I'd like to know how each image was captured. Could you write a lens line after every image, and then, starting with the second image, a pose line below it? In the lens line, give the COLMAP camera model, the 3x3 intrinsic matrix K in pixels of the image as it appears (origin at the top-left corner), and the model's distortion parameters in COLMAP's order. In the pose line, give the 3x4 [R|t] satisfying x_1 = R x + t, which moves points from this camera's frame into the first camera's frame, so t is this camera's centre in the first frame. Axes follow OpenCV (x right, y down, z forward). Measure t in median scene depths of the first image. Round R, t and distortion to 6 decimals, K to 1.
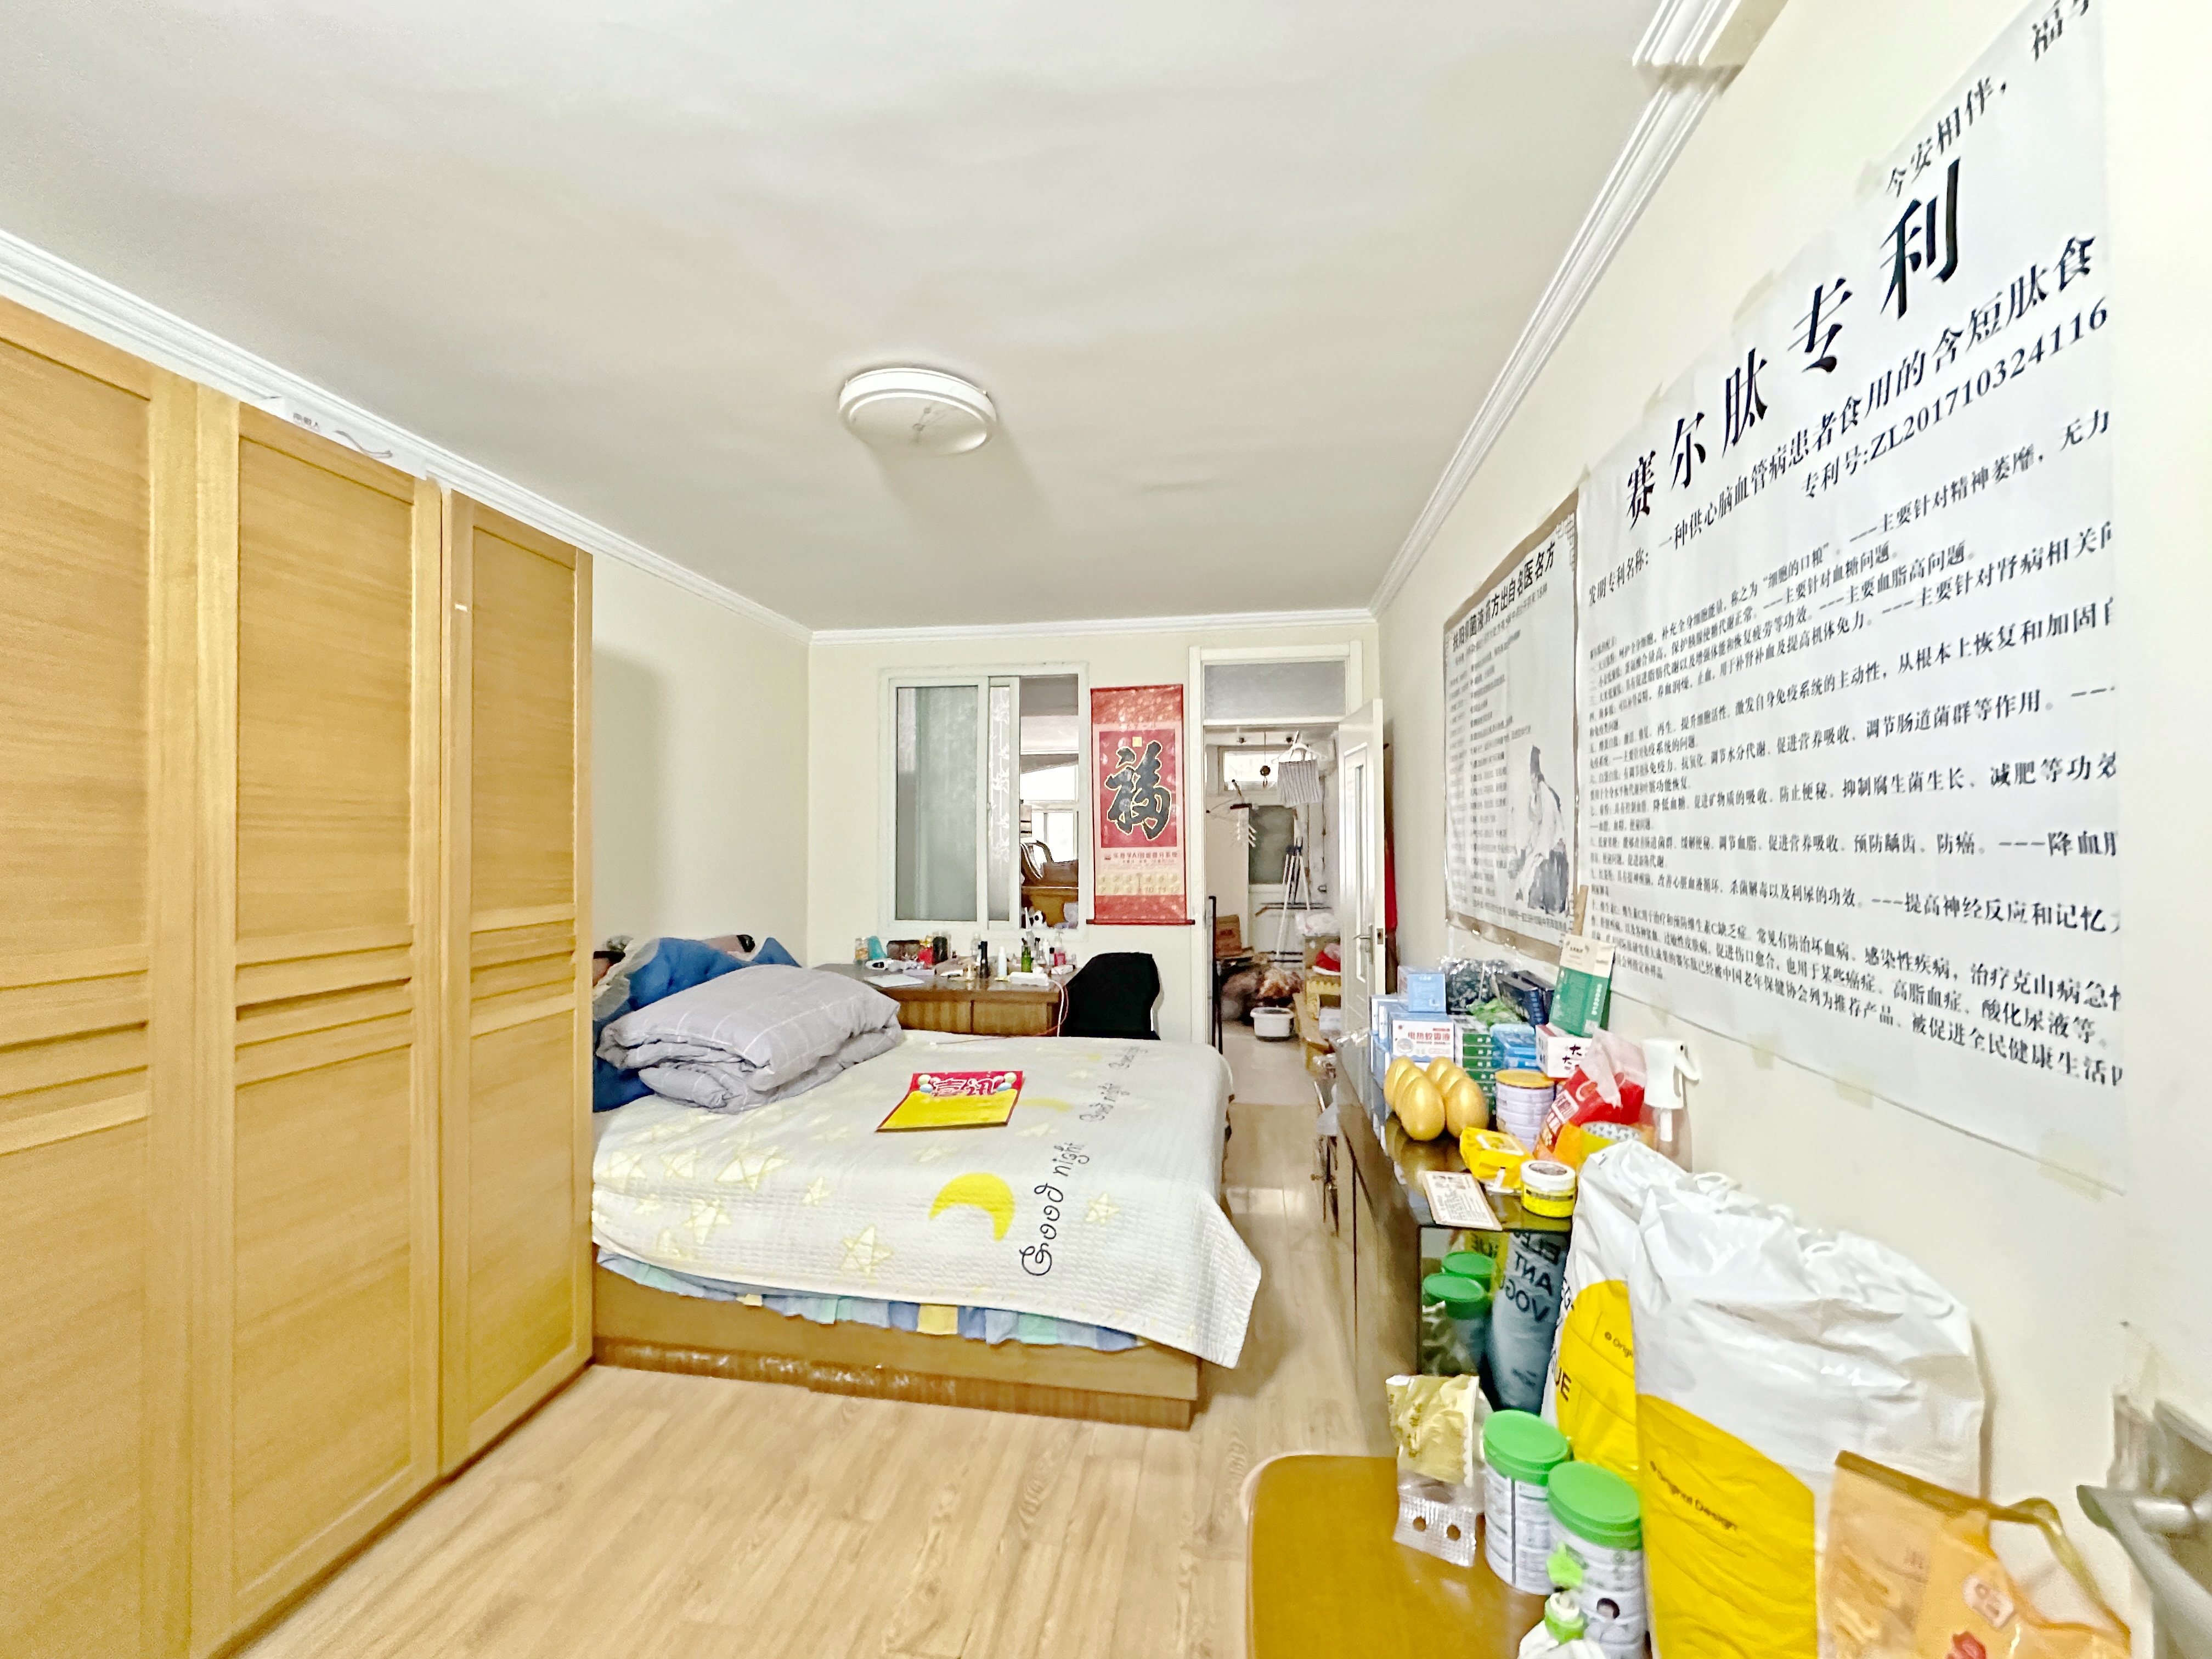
lens RADIAL K [[879.0, 0, 1108.6], [0, 879.0, 836.0], [0, 0, 1]] dist [-0.002730, -0.000096]
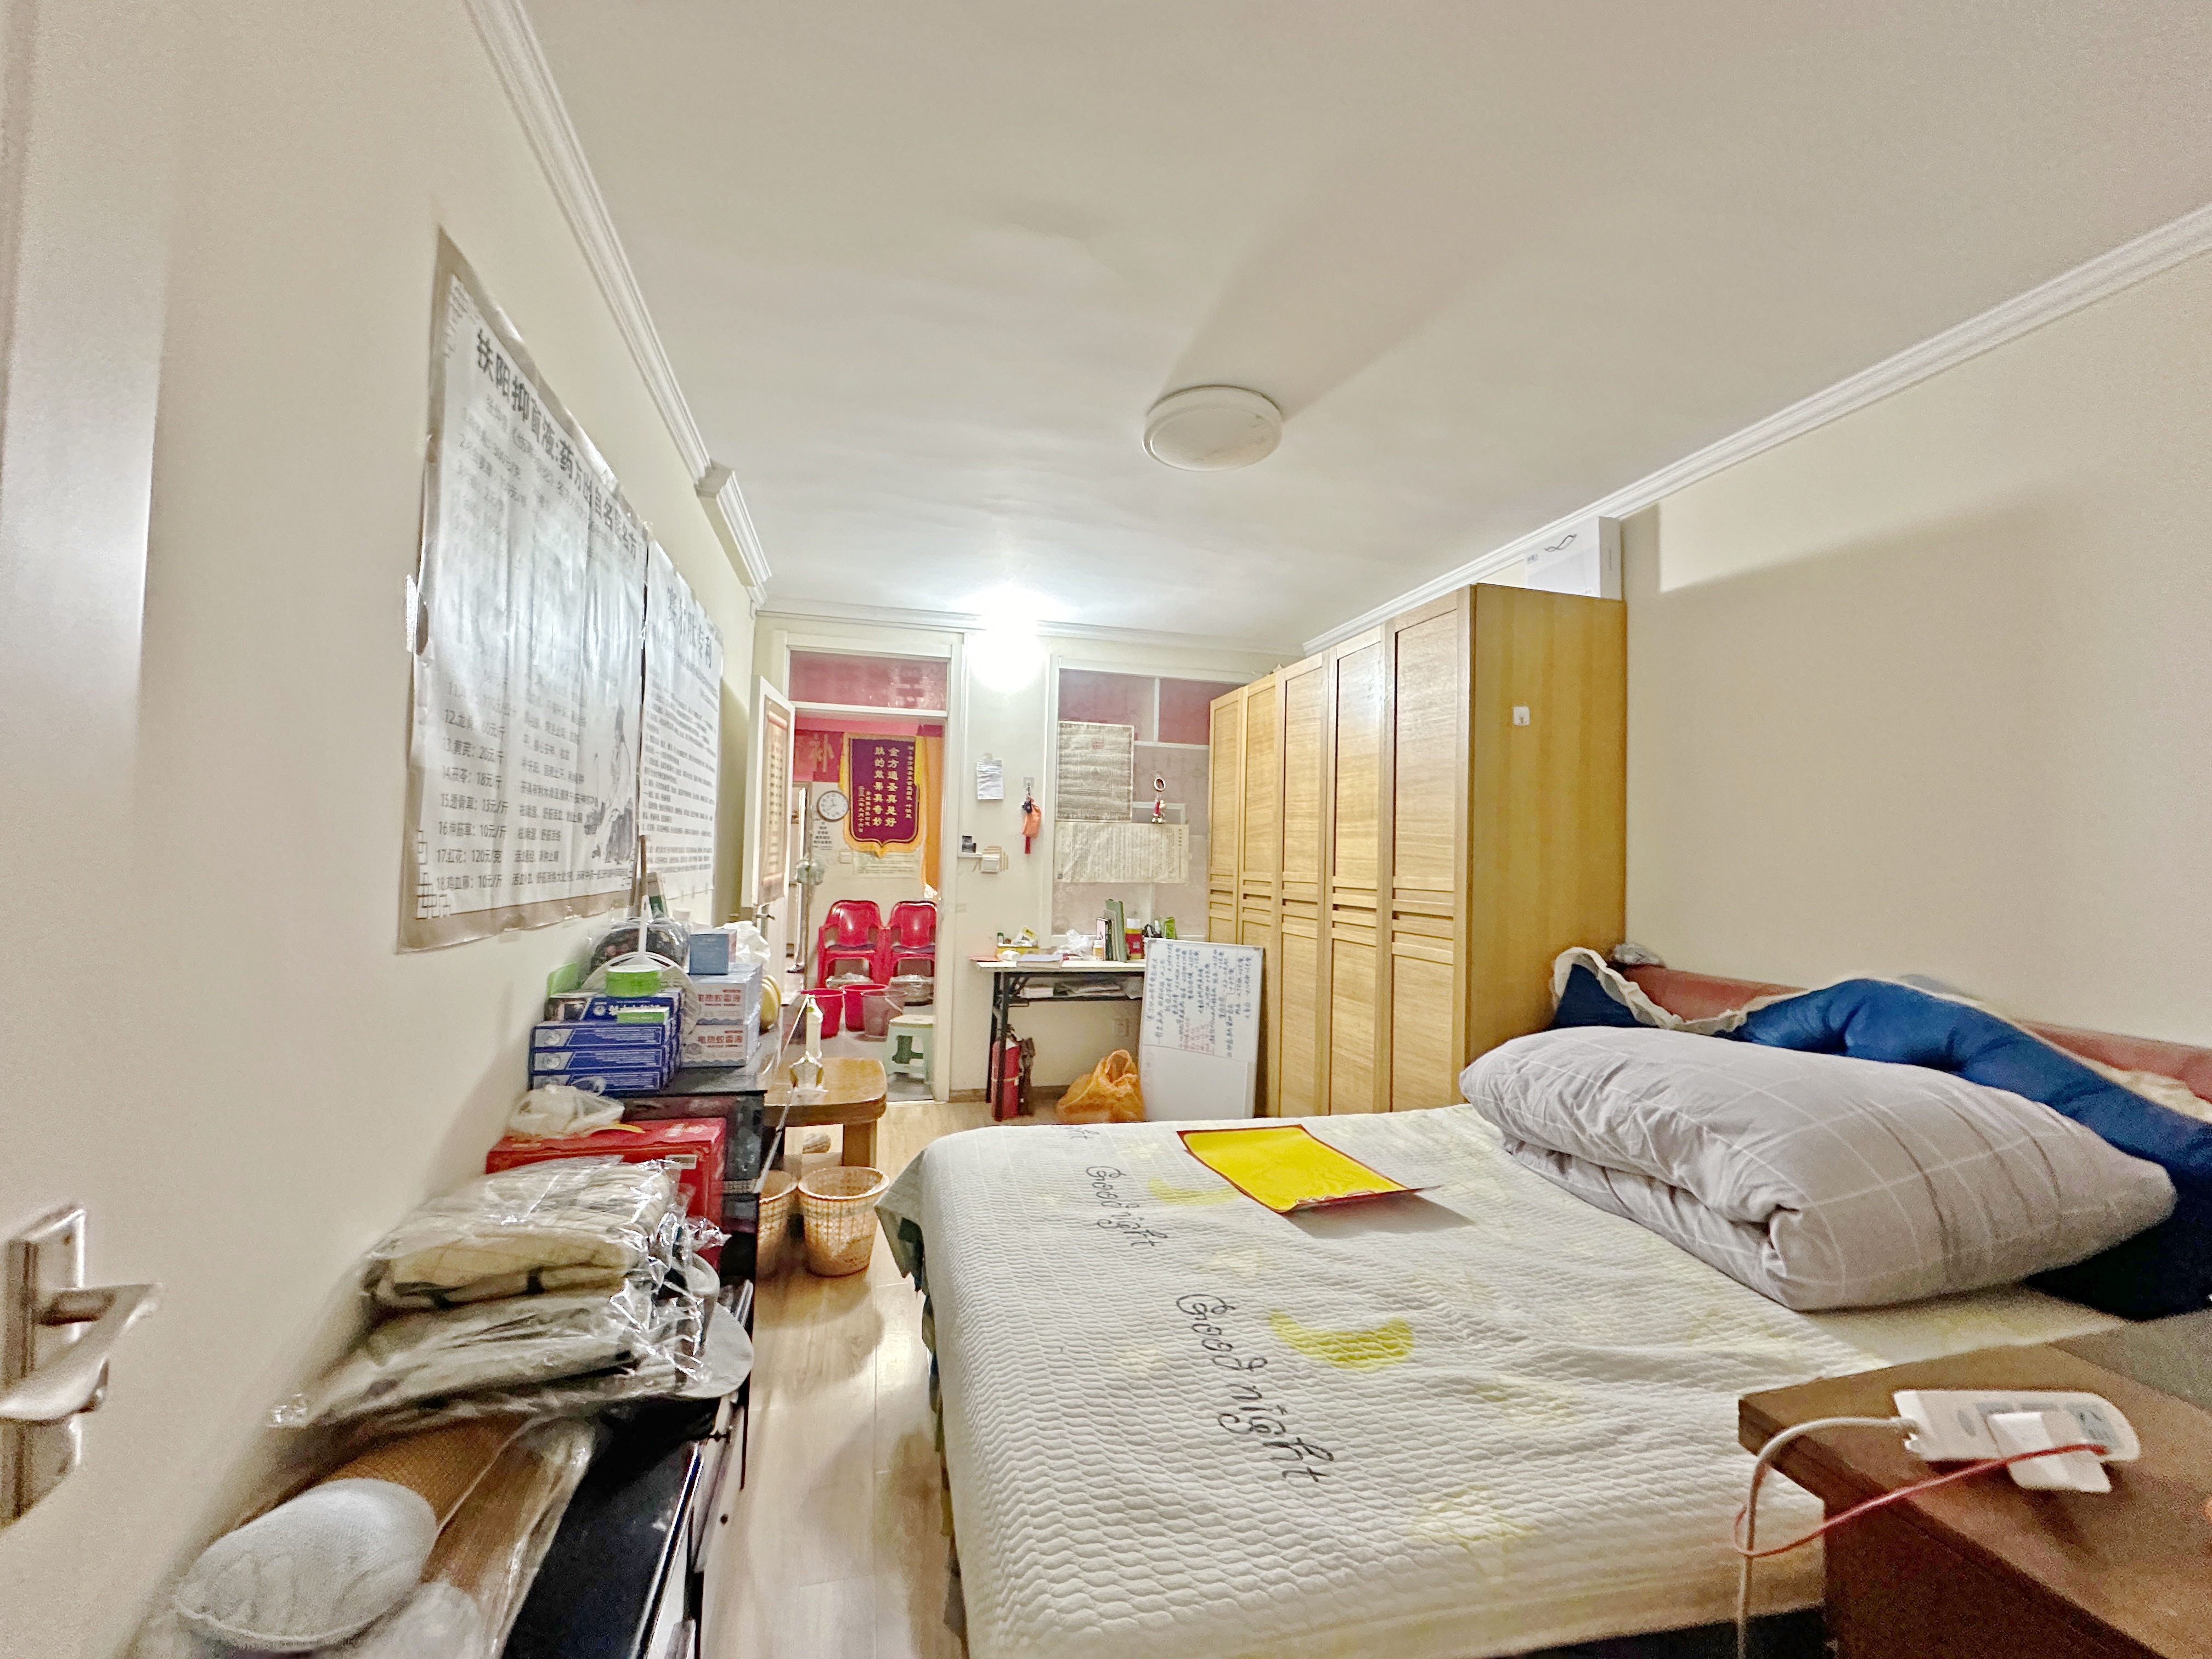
lens RADIAL K [[879.0, 0, 1110.2], [0, 879.0, 832.2], [0, 0, 1]] dist [-0.002730, -0.000096]
pose [[-0.911875, -0.031826, -0.409233, 0.328733], [-0.019272, 0.999210, -0.034767, 0.063769], [0.410016, -0.023817, -0.911767, 1.910999]]
